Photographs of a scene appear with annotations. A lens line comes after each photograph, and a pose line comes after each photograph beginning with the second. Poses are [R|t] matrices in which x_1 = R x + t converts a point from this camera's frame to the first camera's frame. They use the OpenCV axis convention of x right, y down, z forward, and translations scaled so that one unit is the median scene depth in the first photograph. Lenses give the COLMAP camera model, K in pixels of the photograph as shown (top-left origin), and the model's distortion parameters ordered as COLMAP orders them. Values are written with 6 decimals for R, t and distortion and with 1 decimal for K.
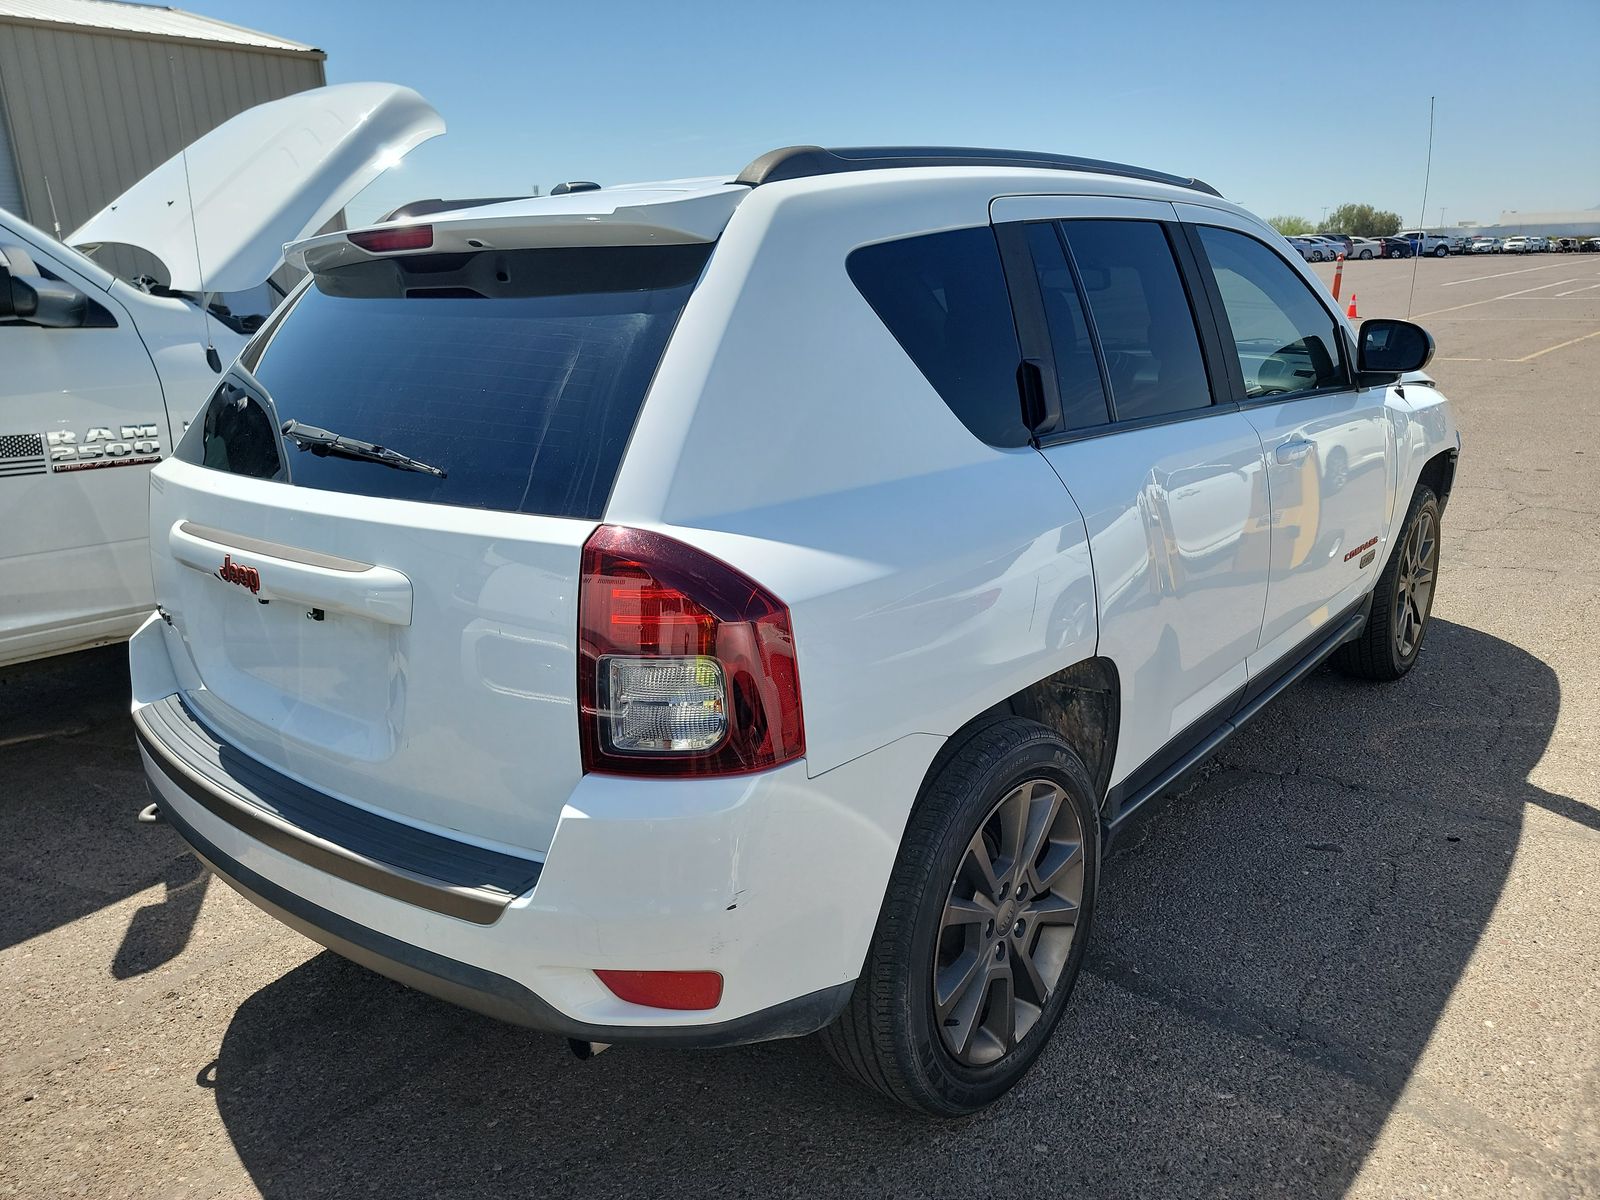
lens RADIAL K [[1111.1, 0, 800.0], [0, 1111.1, 600.0], [0, 0, 1]] dist [0.090241, -0.067679]
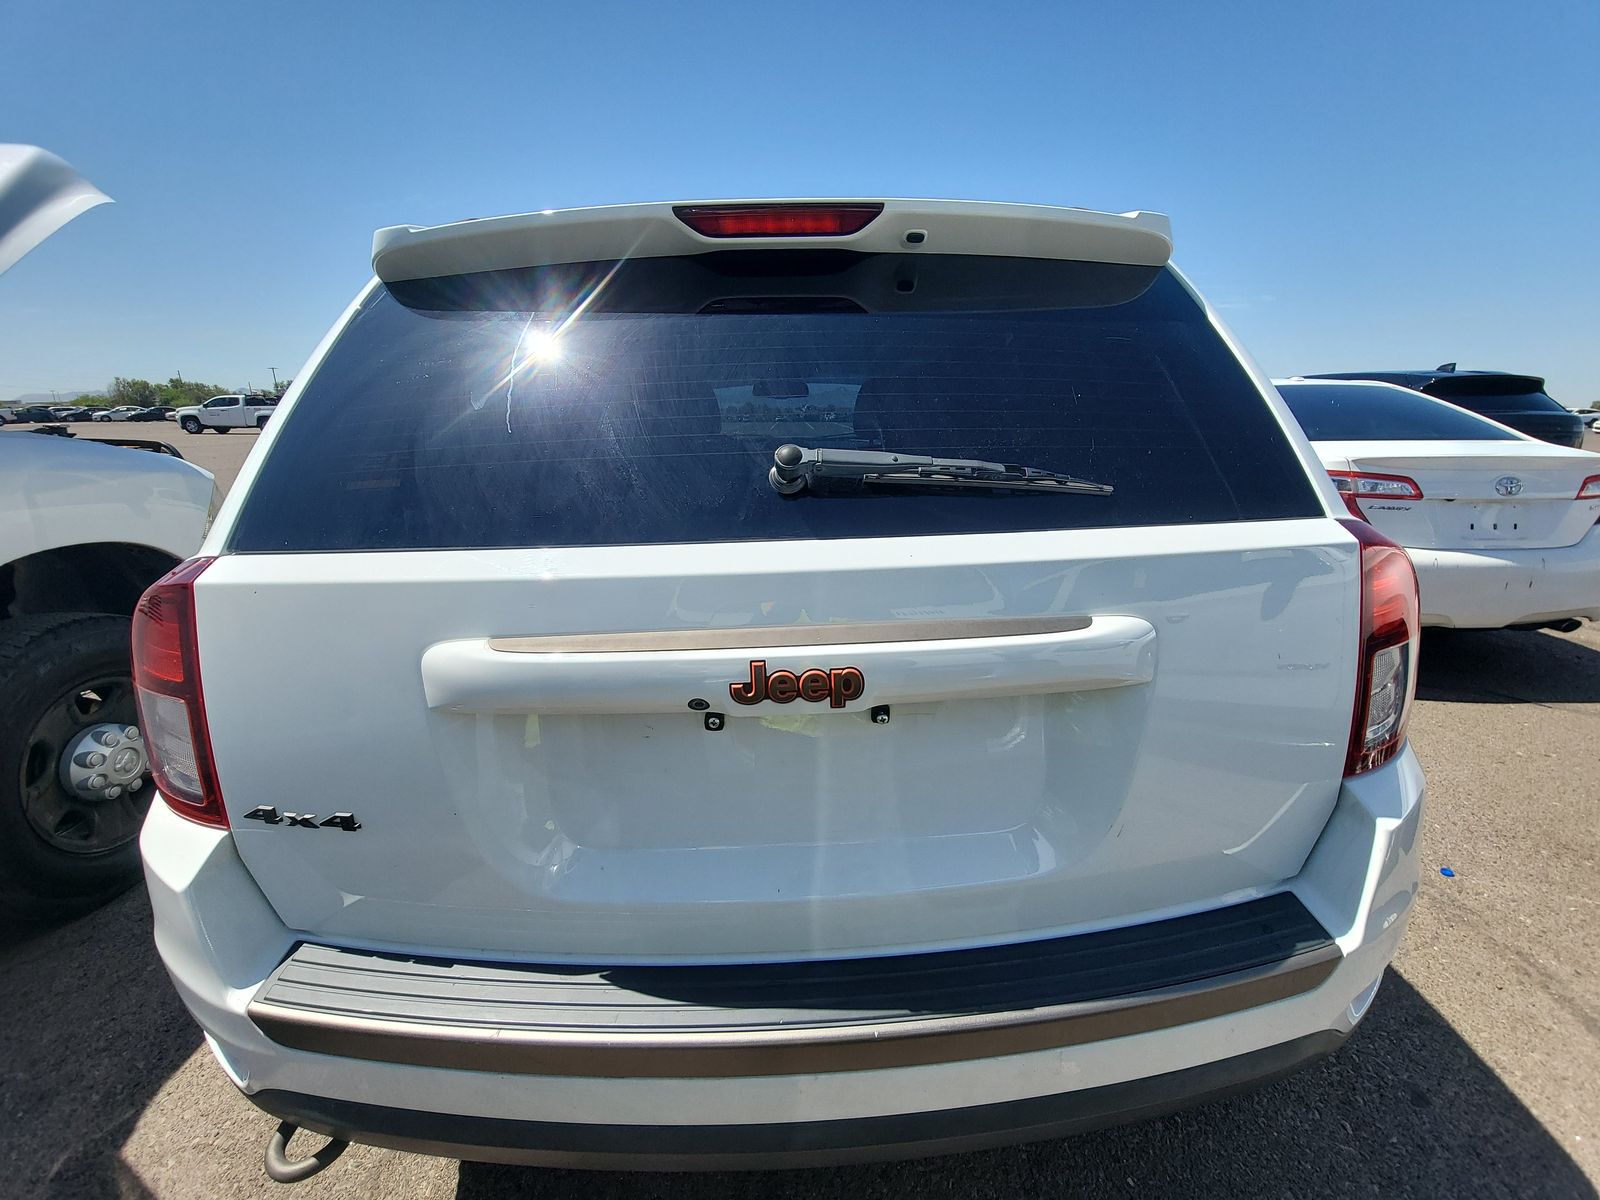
lens RADIAL K [[641.5, 0, 800.0], [0, 641.5, 600.0], [0, 0, 1]] dist [0.000675, -0.000007]
pose [[0.734881, -0.155959, 0.660020, -0.653146], [0.177083, 0.983565, 0.035243, -0.073545], [-0.654669, 0.090979, 0.750421, 0.658338]]
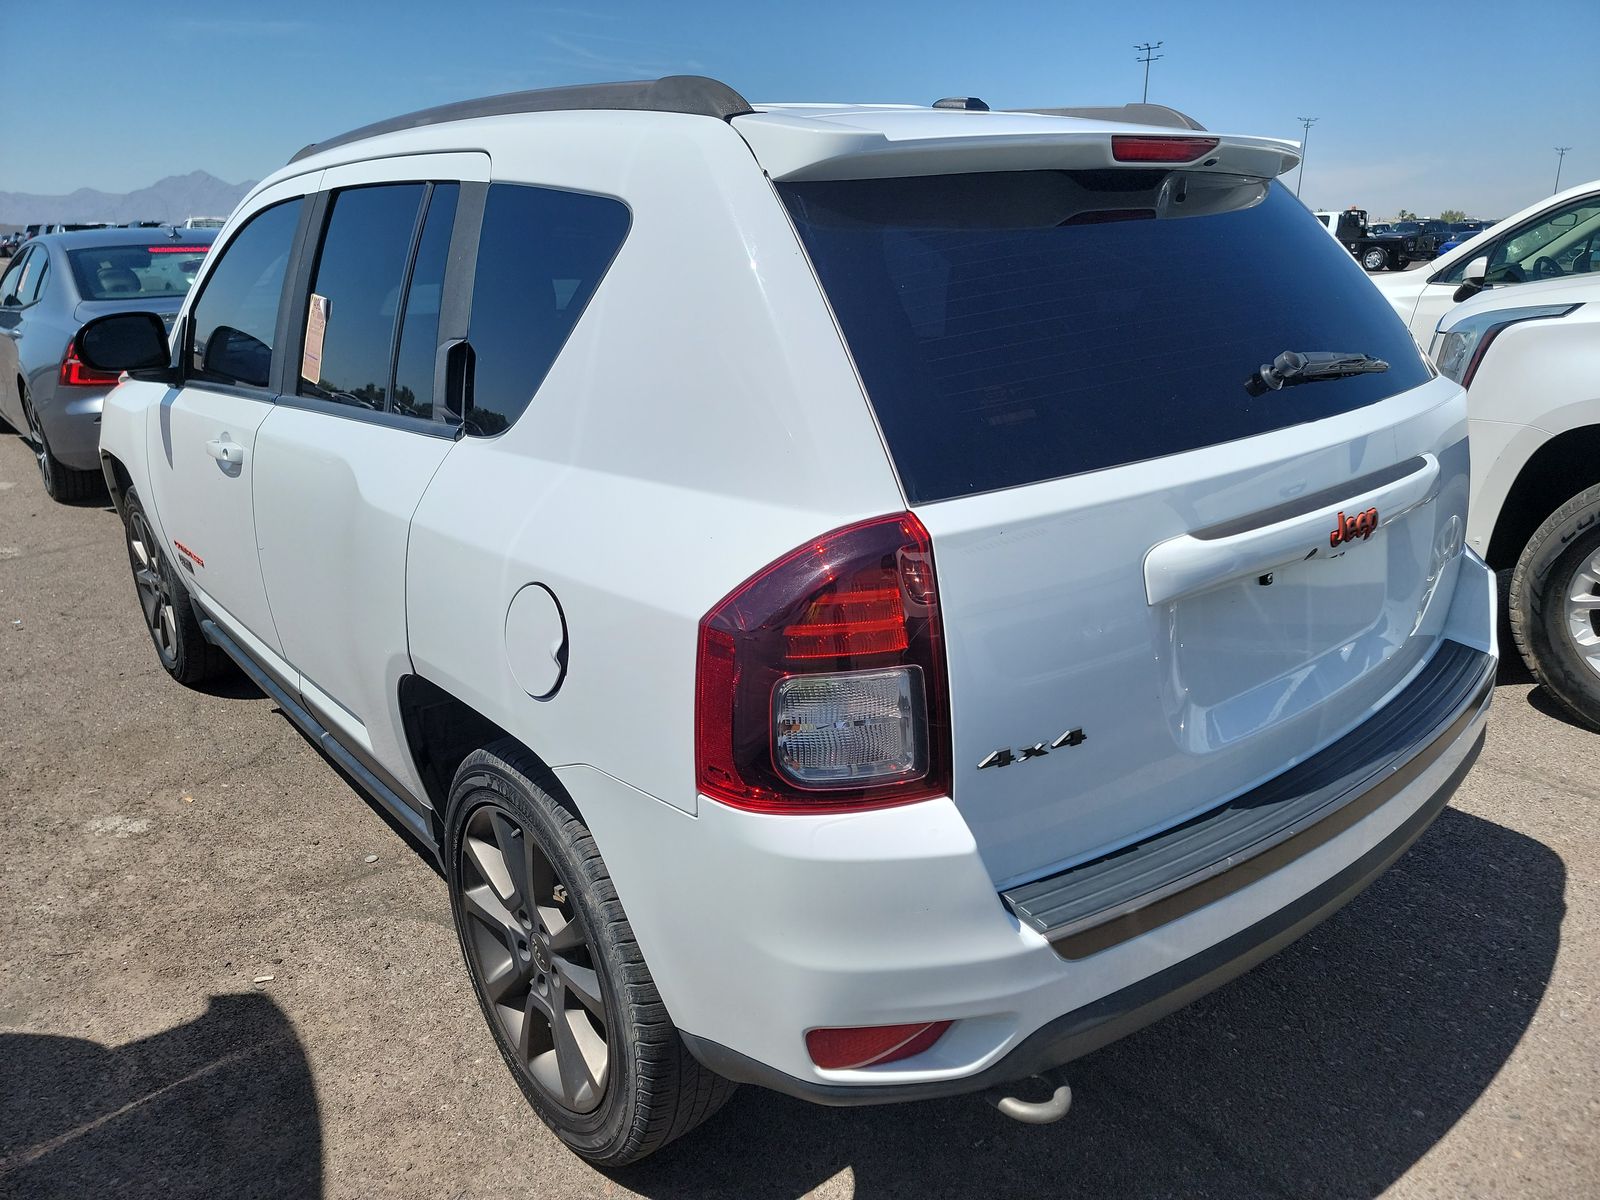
lens RADIAL K [[1111.1, 0, 800.0], [0, 1111.1, 600.0], [0, 0, 1]] dist [0.090241, -0.067679]
pose [[0.166762, -0.277229, 0.946221, -1.272688], [0.286257, 0.931938, 0.222594, -0.259077], [-0.943529, 0.233742, 0.234771, 1.096240]]
